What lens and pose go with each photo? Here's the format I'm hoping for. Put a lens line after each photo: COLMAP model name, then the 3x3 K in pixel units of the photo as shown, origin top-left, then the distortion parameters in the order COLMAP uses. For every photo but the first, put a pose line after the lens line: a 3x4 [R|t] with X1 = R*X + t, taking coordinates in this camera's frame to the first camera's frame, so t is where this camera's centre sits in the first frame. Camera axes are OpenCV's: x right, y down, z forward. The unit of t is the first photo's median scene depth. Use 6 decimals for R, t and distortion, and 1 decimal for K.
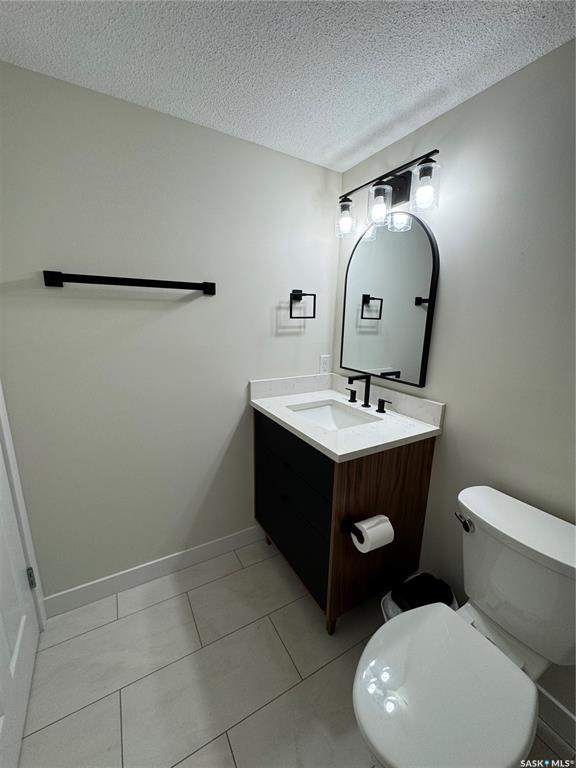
lens RADIAL K [[305.8, 0, 288.0], [0, 305.8, 384.0], [0, 0, 1]] dist [-0.001791, 0.000028]
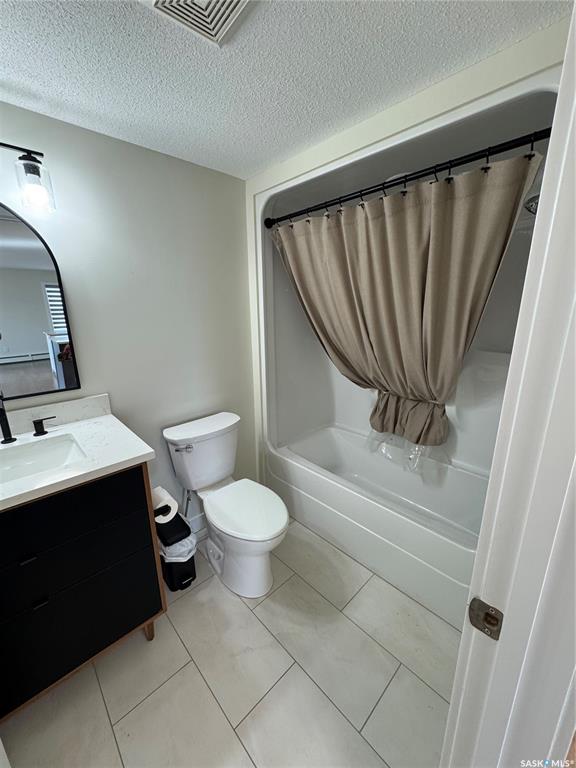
lens RADIAL K [[305.8, 0, 288.0], [0, 305.8, 384.0], [0, 0, 1]] dist [-0.001791, 0.000028]
pose [[-0.235814, -0.260112, 0.936341, -0.693130], [0.220580, 0.924038, 0.312247, -0.169956], [-0.946434, 0.280170, -0.160525, 0.507586]]
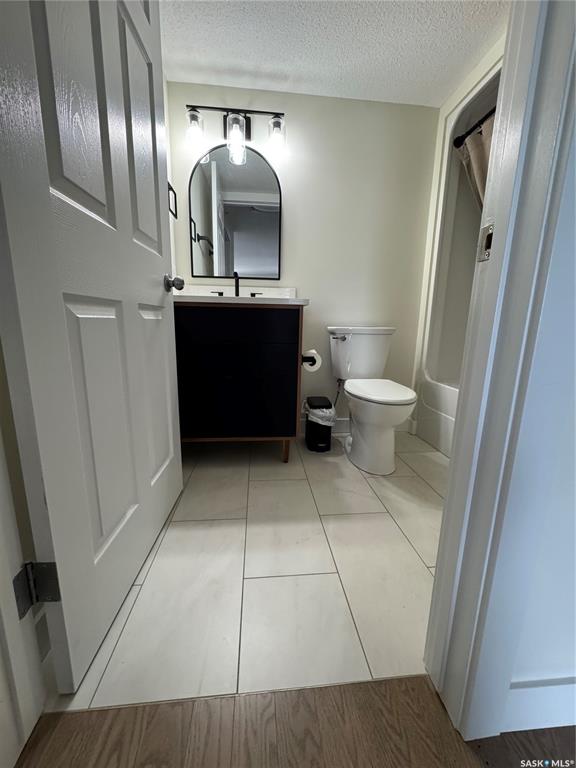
lens RADIAL K [[303.1, 0, 288.0], [0, 303.1, 384.0], [0, 0, 1]] dist [-0.013360, -0.000192]
pose [[0.412077, -0.196549, 0.889697, -0.955124], [0.189360, 0.973610, 0.127381, 0.328801], [-0.891255, 0.115982, 0.438421, 0.388924]]
